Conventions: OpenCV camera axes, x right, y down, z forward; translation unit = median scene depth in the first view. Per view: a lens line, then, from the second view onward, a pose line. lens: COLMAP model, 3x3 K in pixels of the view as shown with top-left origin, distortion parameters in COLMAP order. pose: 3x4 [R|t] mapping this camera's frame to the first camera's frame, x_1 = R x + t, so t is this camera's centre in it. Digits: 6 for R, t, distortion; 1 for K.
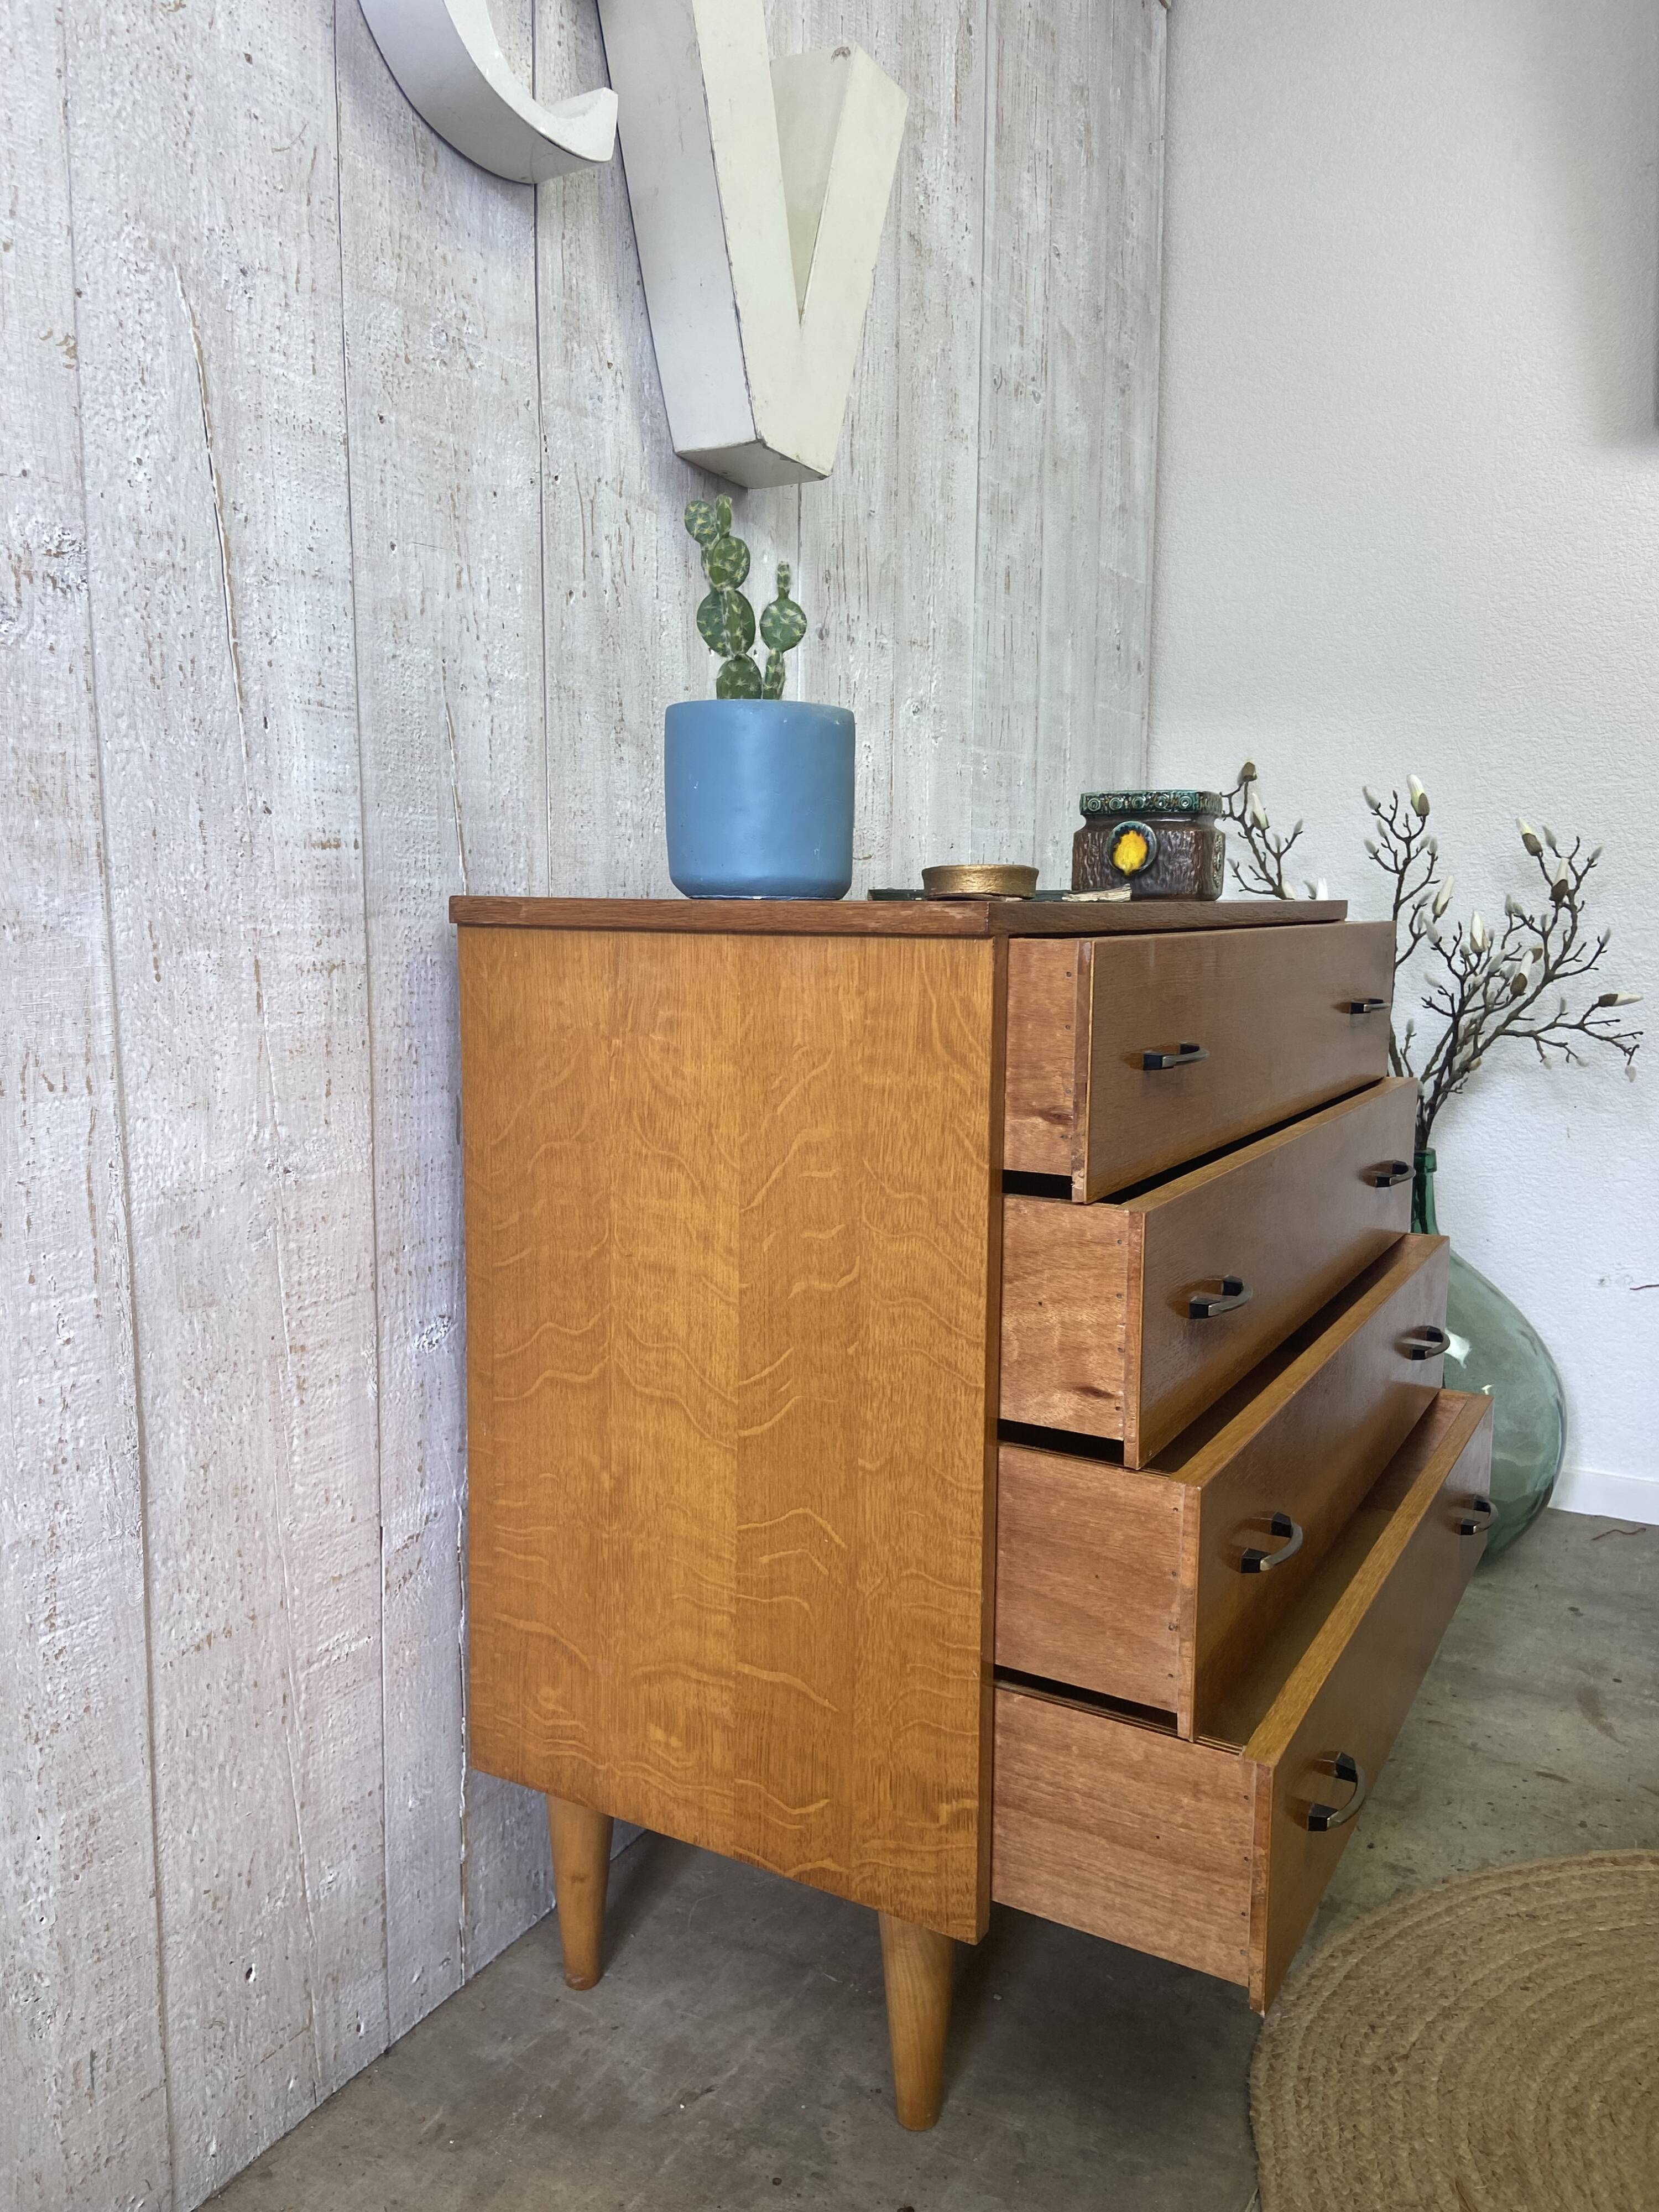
lens RADIAL K [[1664.4, 0, 820.3], [0, 1664.4, 1118.3], [0, 0, 1]] dist [0.129846, -0.168221]
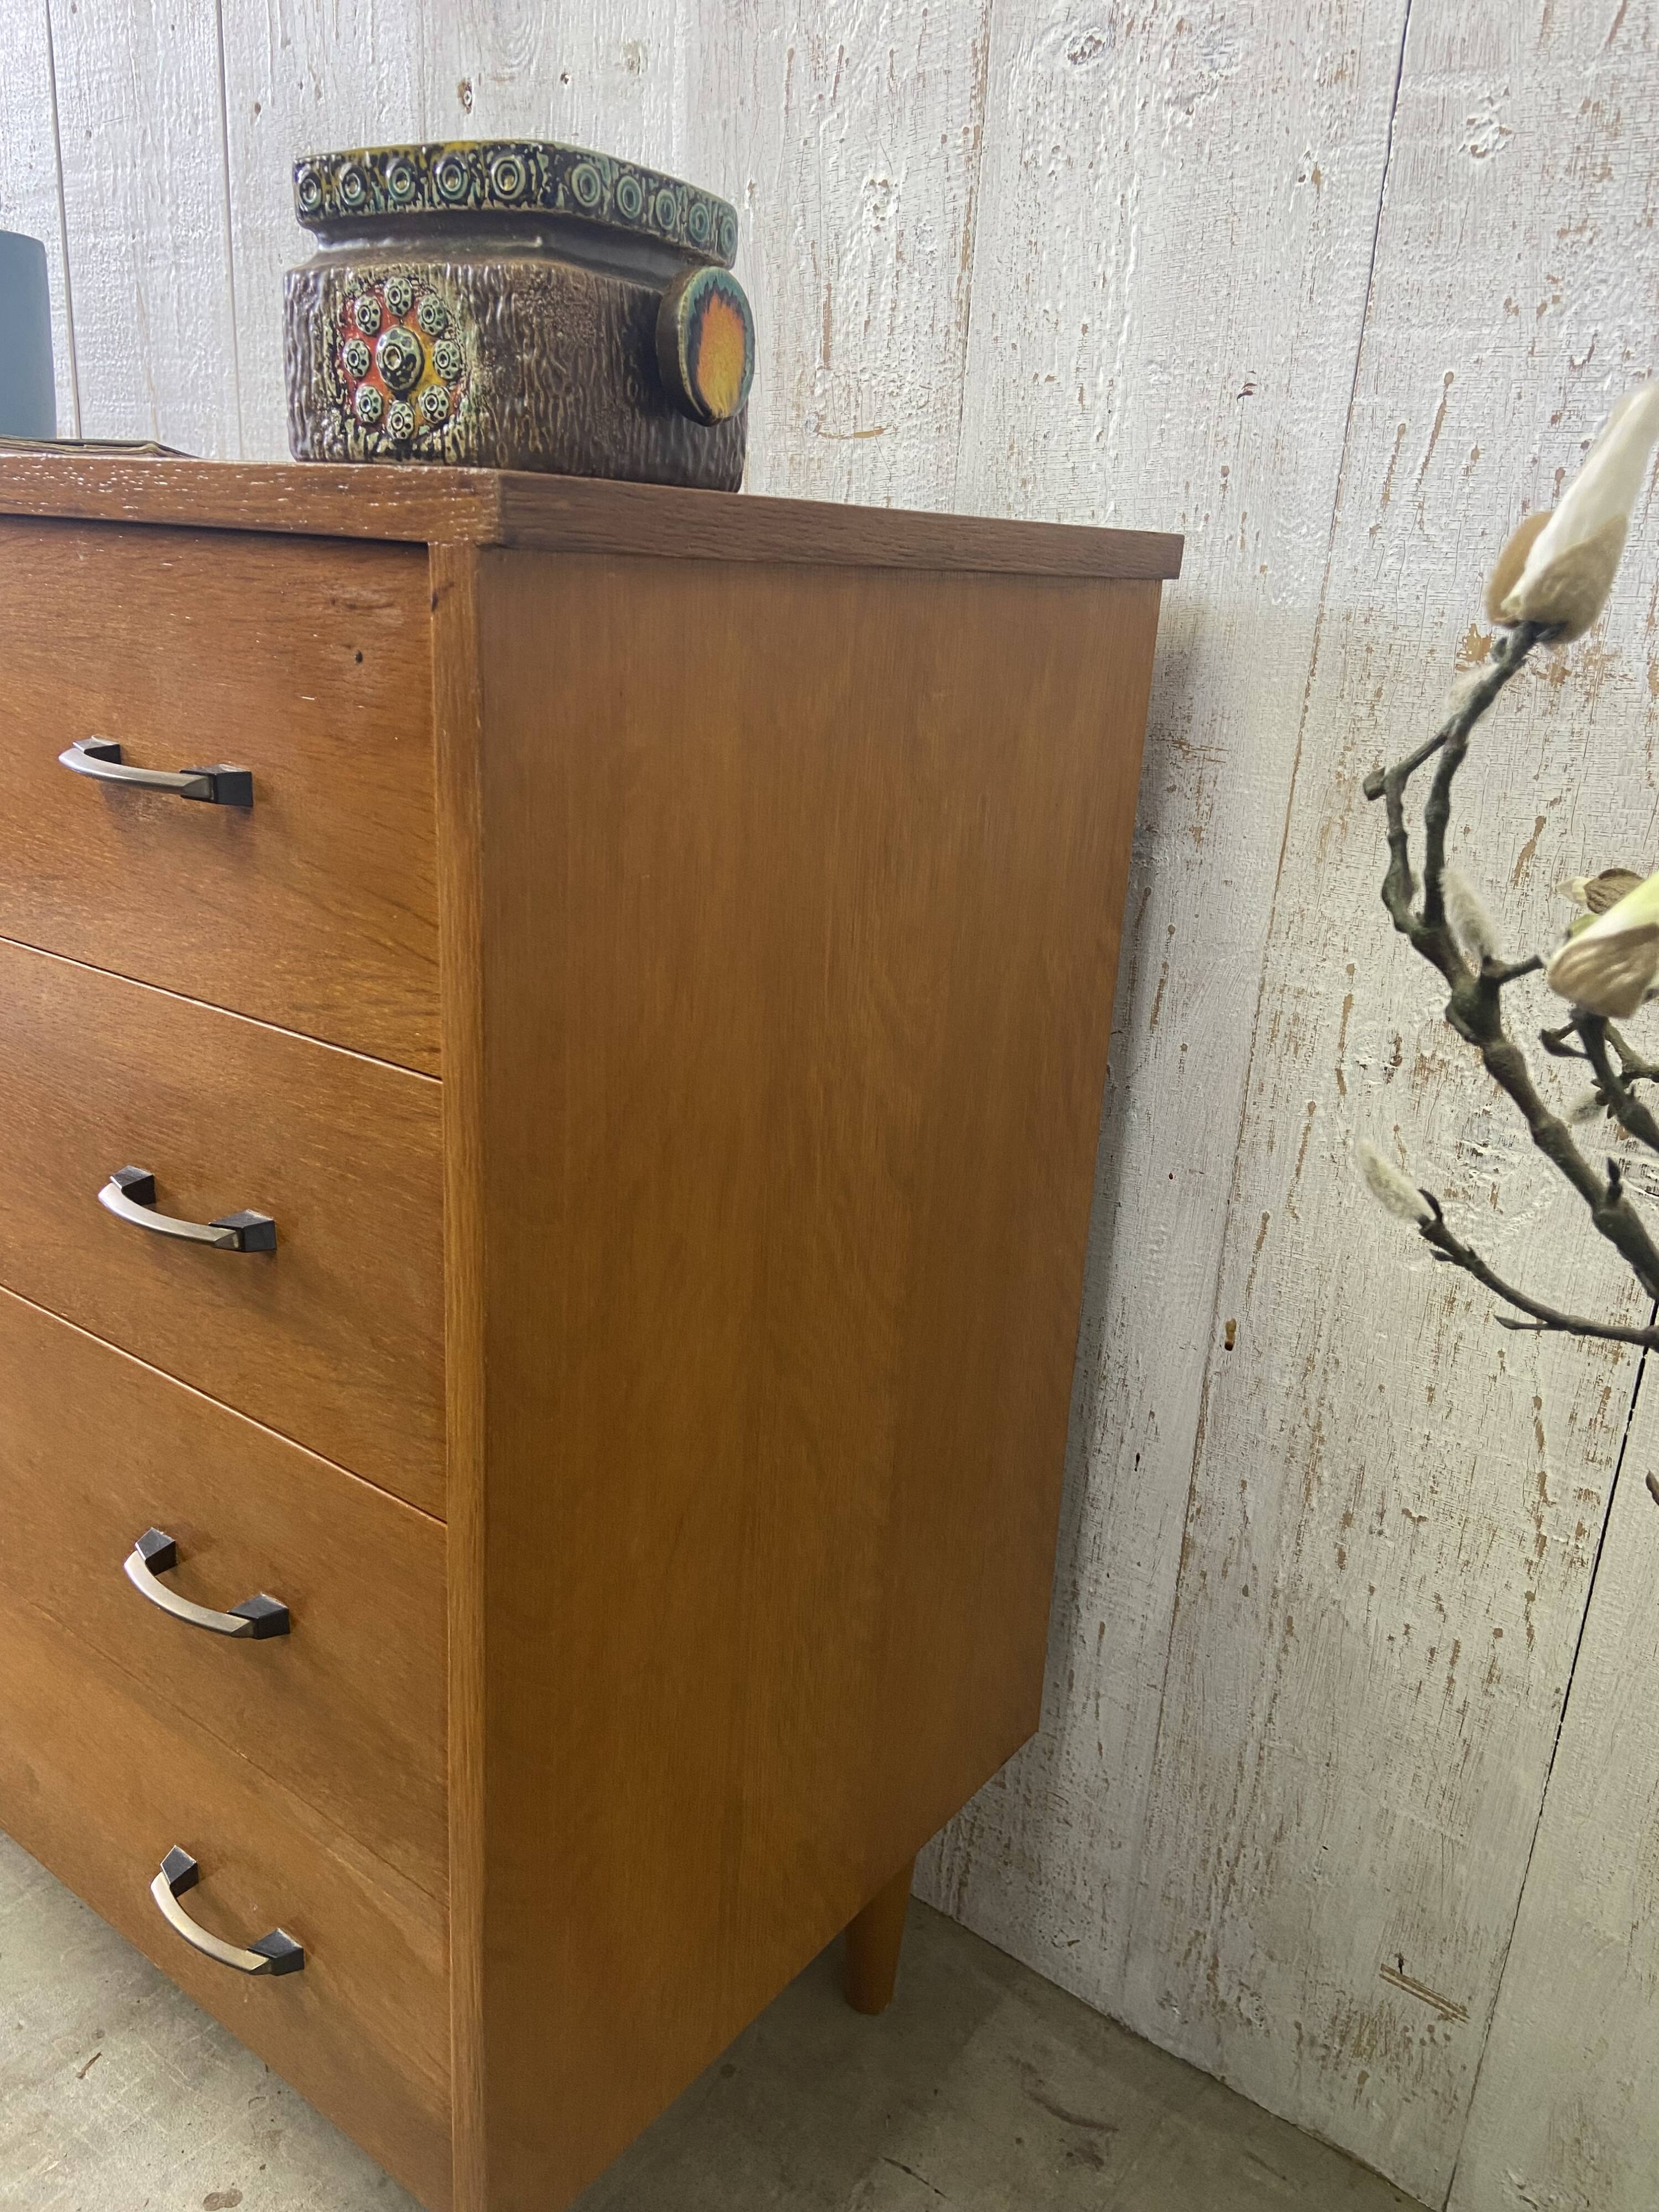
lens RADIAL K [[1664.4, 0, 815.4], [0, 1664.4, 1101.2], [0, 0, 1]] dist [0.129846, -0.168221]
pose [[-0.126889, 0.295931, -0.946744, 0.836882], [-0.184856, 0.930683, 0.315687, -0.189351], [0.974540, 0.215068, -0.063389, 1.575075]]
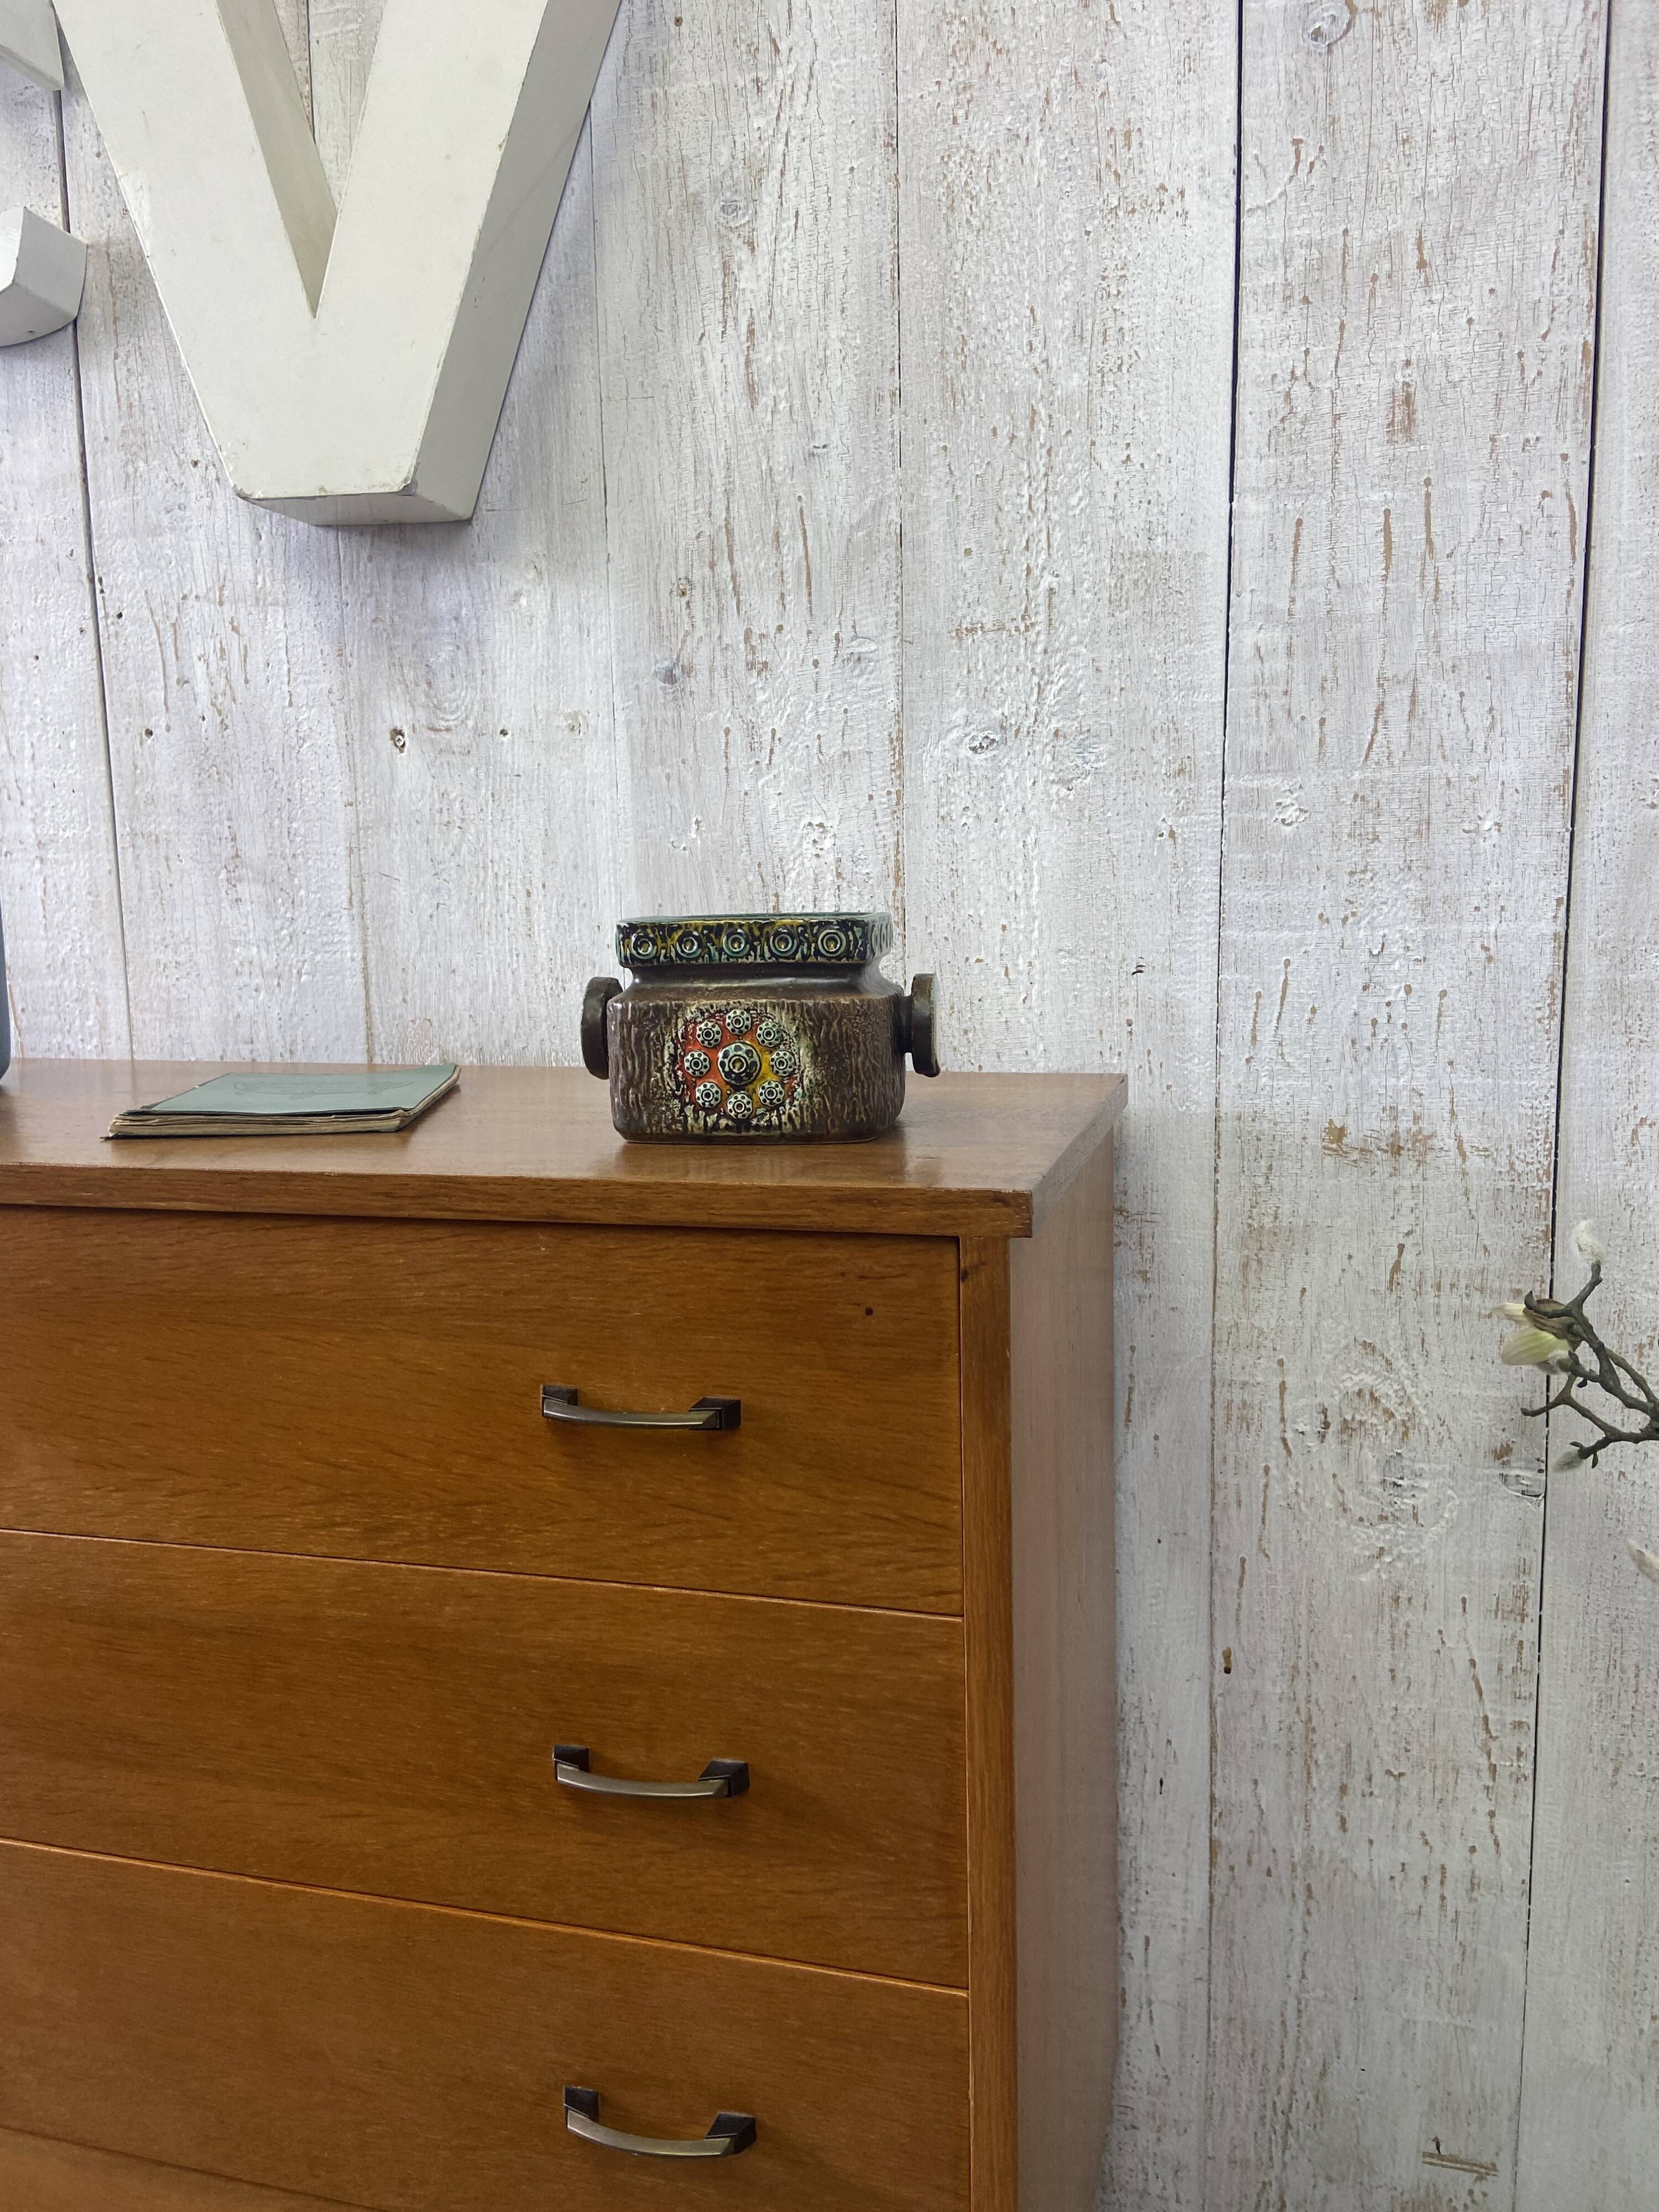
lens RADIAL K [[1664.4, 0, 818.7], [0, 1664.4, 1111.5], [0, 0, 1]] dist [0.129846, -0.168221]
pose [[0.248057, 0.116887, -0.961668, 0.951010], [-0.109112, 0.989748, 0.092155, -0.255358], [0.962581, 0.082070, 0.258268, 1.248159]]
